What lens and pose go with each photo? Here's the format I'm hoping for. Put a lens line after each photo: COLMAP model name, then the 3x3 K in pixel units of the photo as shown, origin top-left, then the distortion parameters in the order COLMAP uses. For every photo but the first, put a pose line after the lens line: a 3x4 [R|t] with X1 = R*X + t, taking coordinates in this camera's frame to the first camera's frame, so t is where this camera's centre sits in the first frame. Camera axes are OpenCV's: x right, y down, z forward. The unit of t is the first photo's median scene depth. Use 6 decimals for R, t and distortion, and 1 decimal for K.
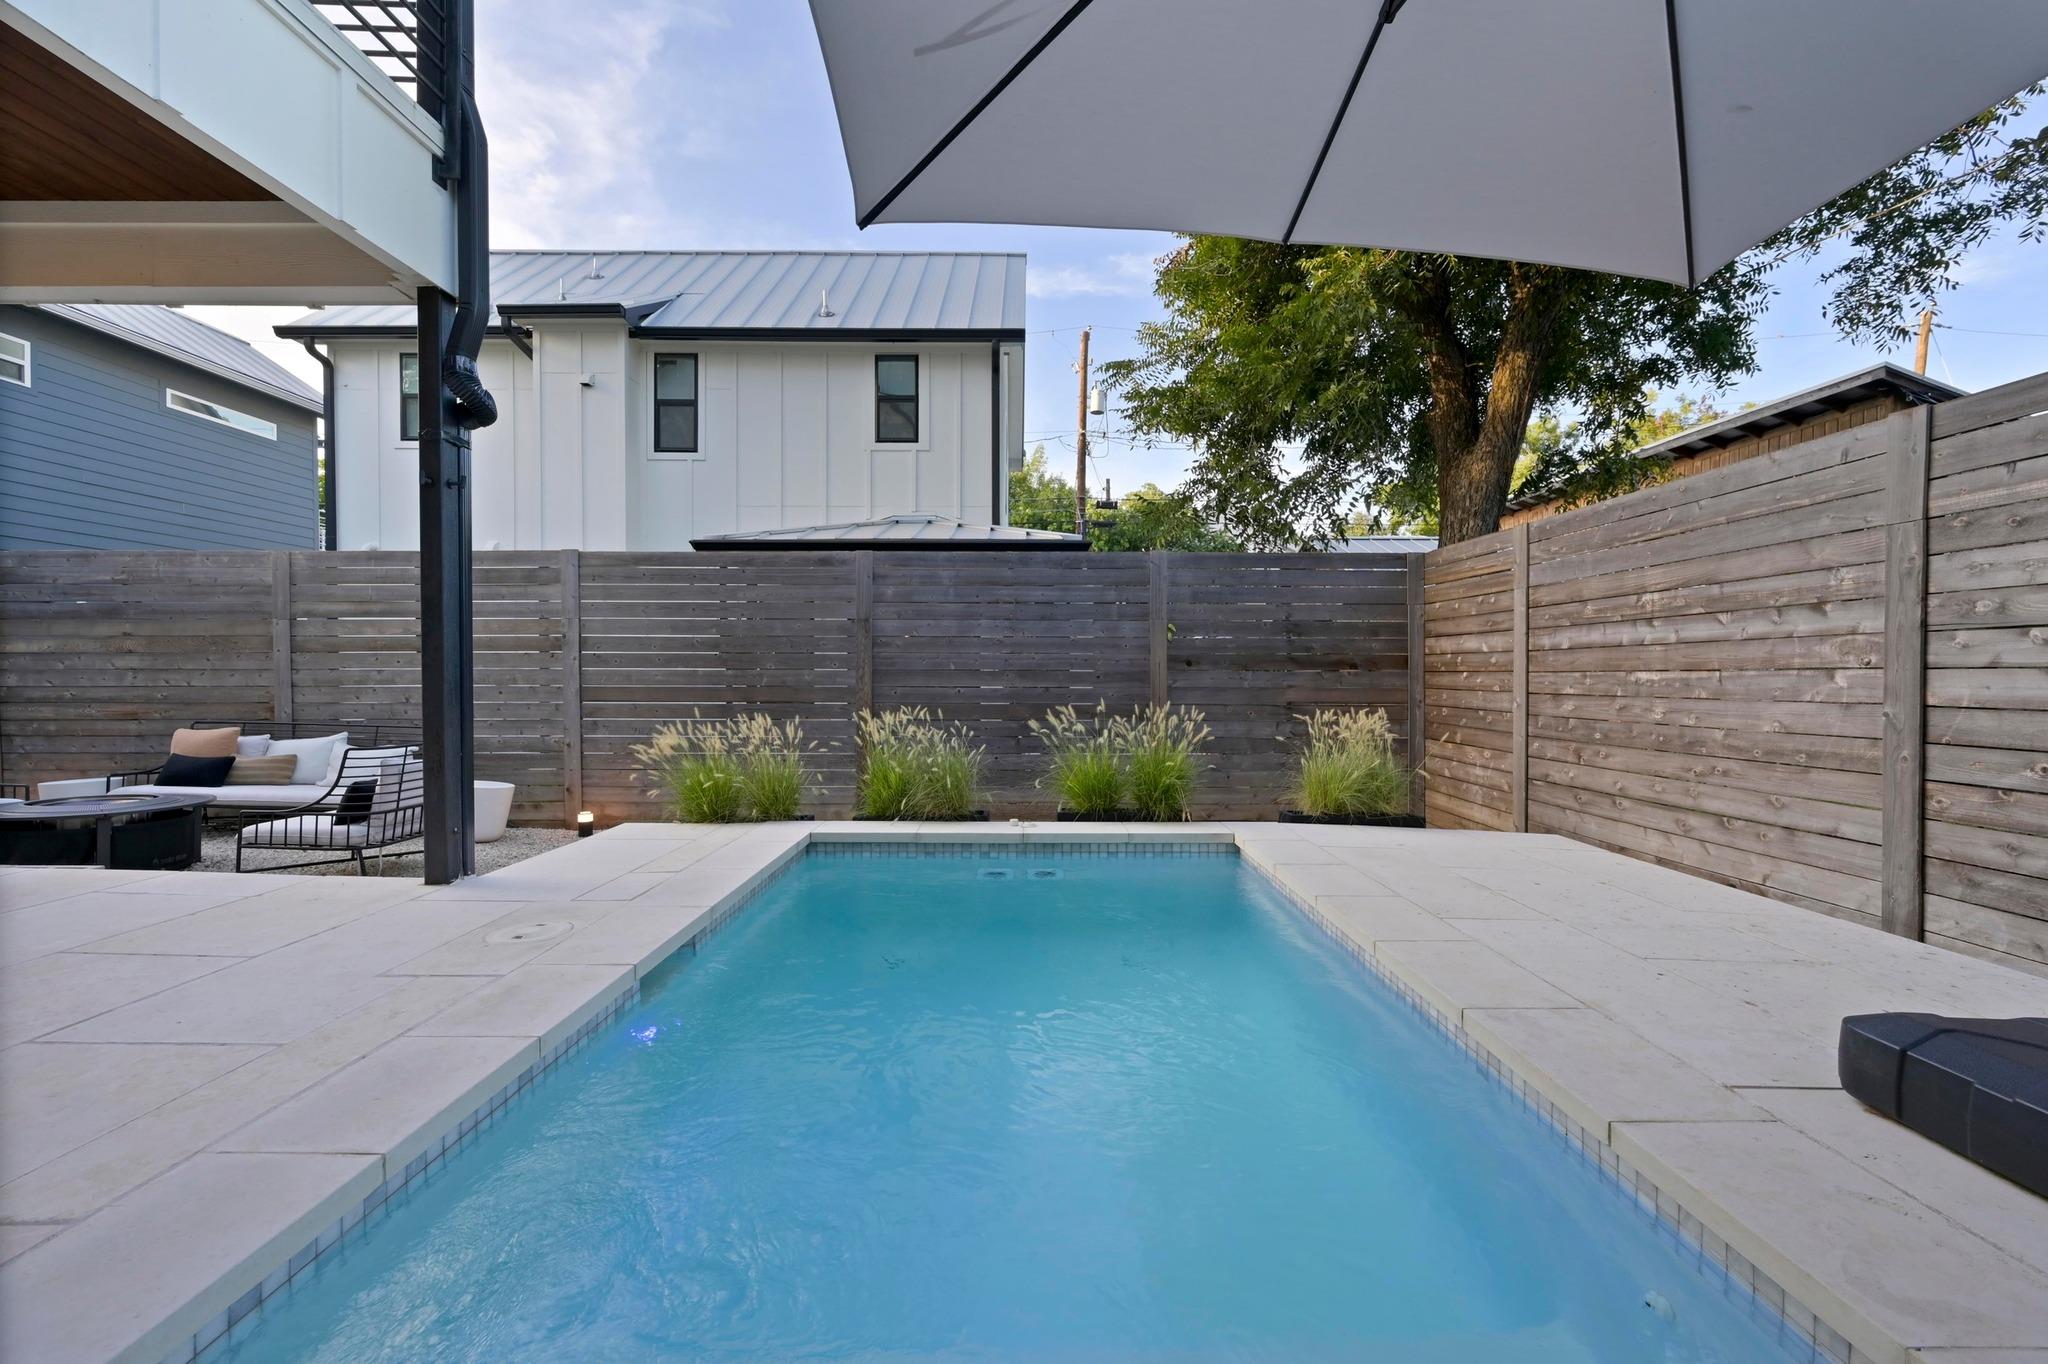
lens RADIAL K [[819.1, 0, 1024.0], [0, 819.1, 682.0], [0, 0, 1]] dist [0.000064, 0.000053]
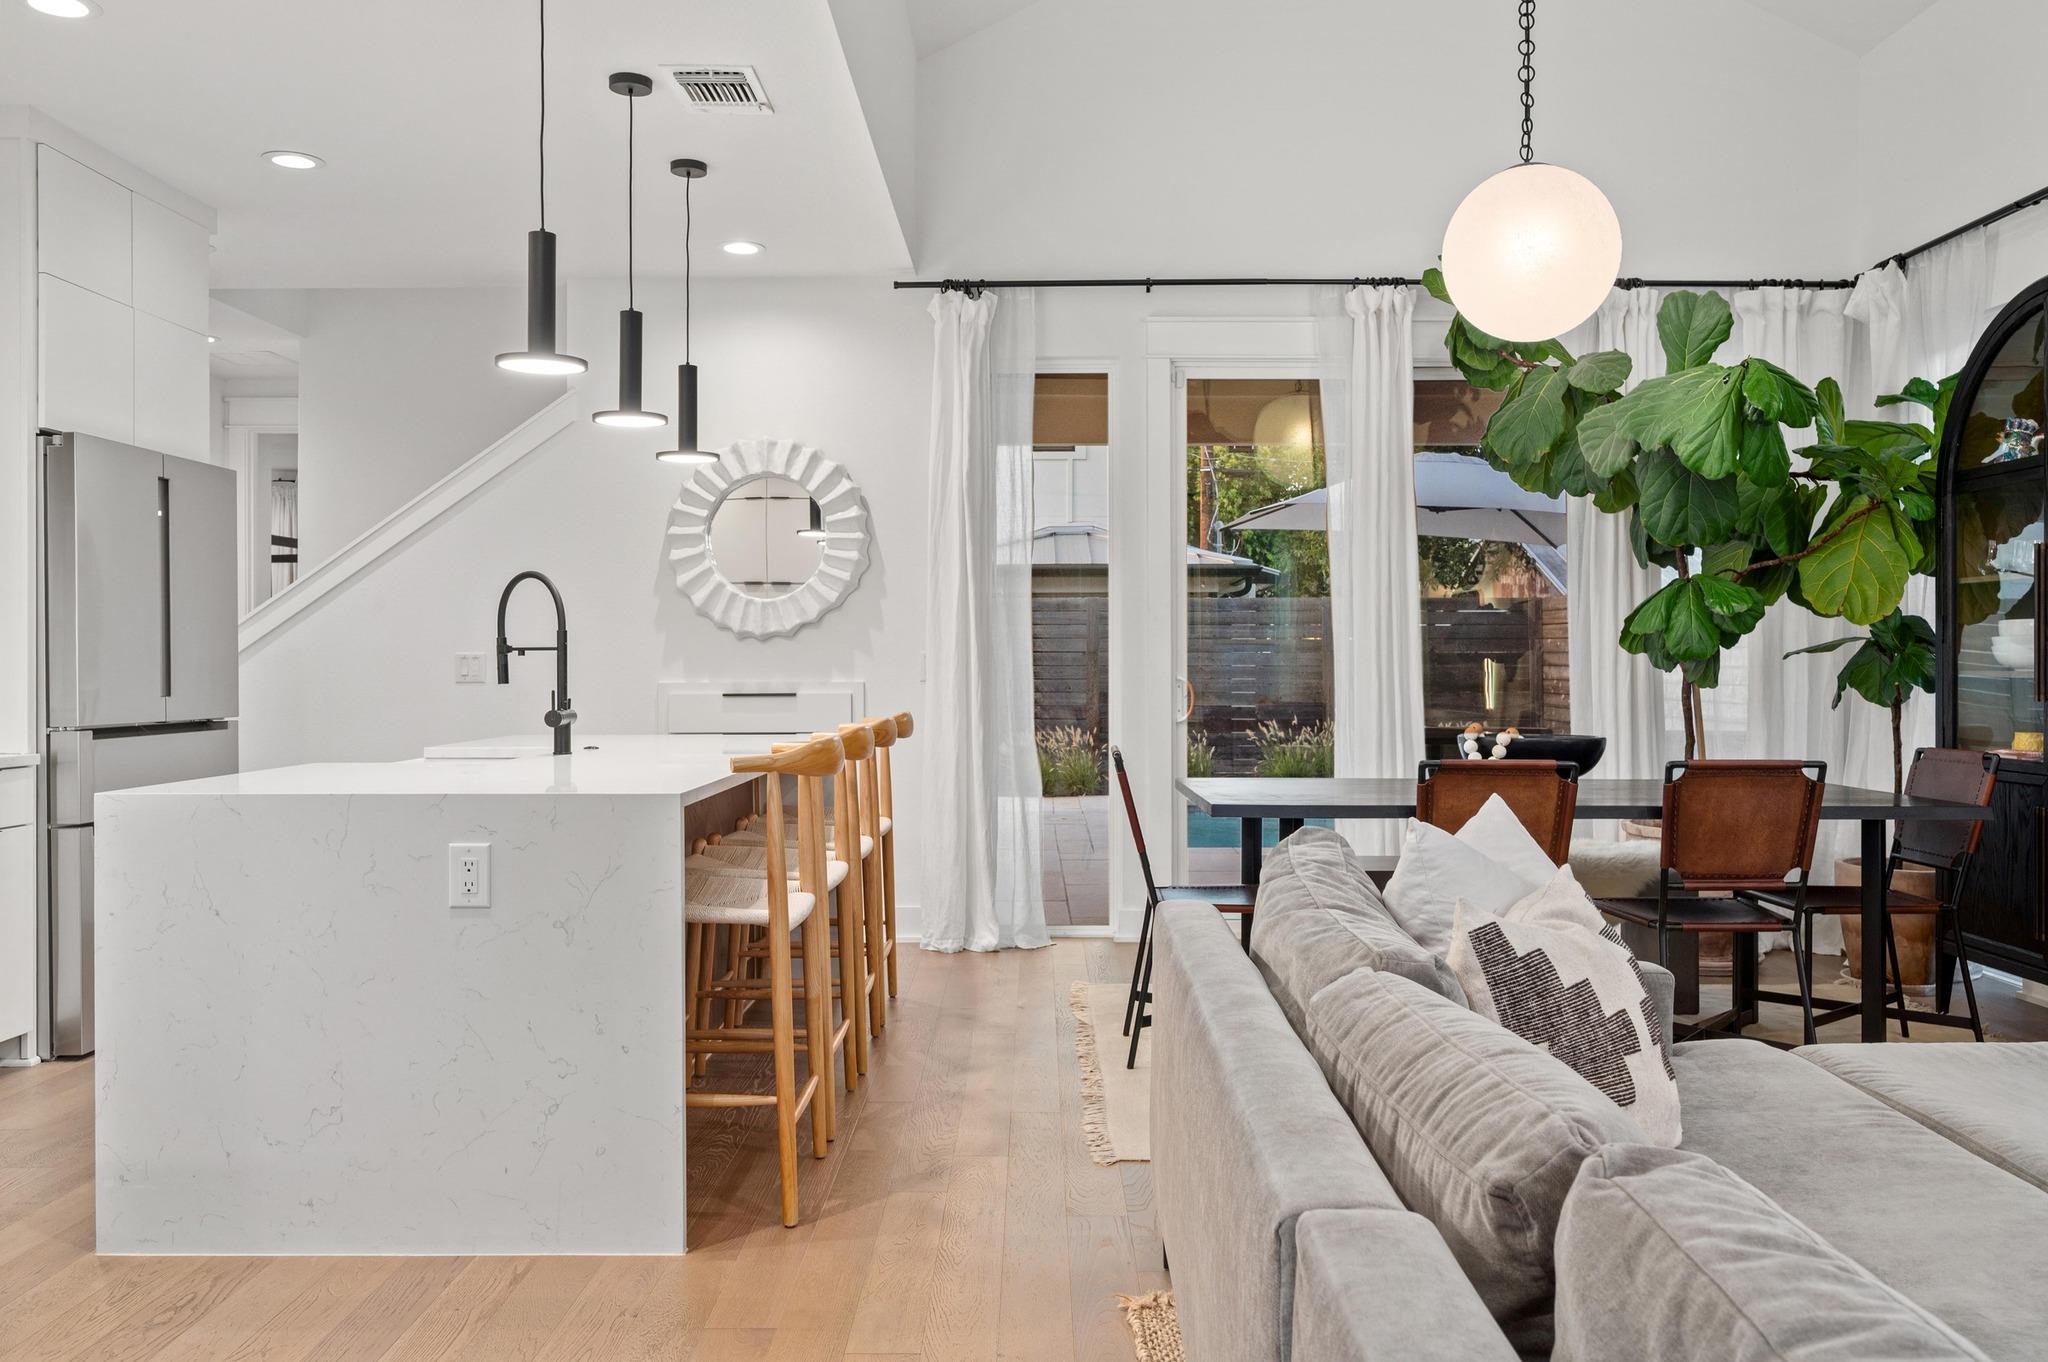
lens RADIAL K [[1563.2, 0, 1024.0], [0, 1563.2, 681.0], [0, 0, 1]] dist [0.004965, 0.000718]
pose [[0.999907, -0.003312, -0.013256, -0.278028], [0.003289, 0.999993, -0.001712, -0.029988], [0.013261, 0.001668, 0.999911, -1.428055]]
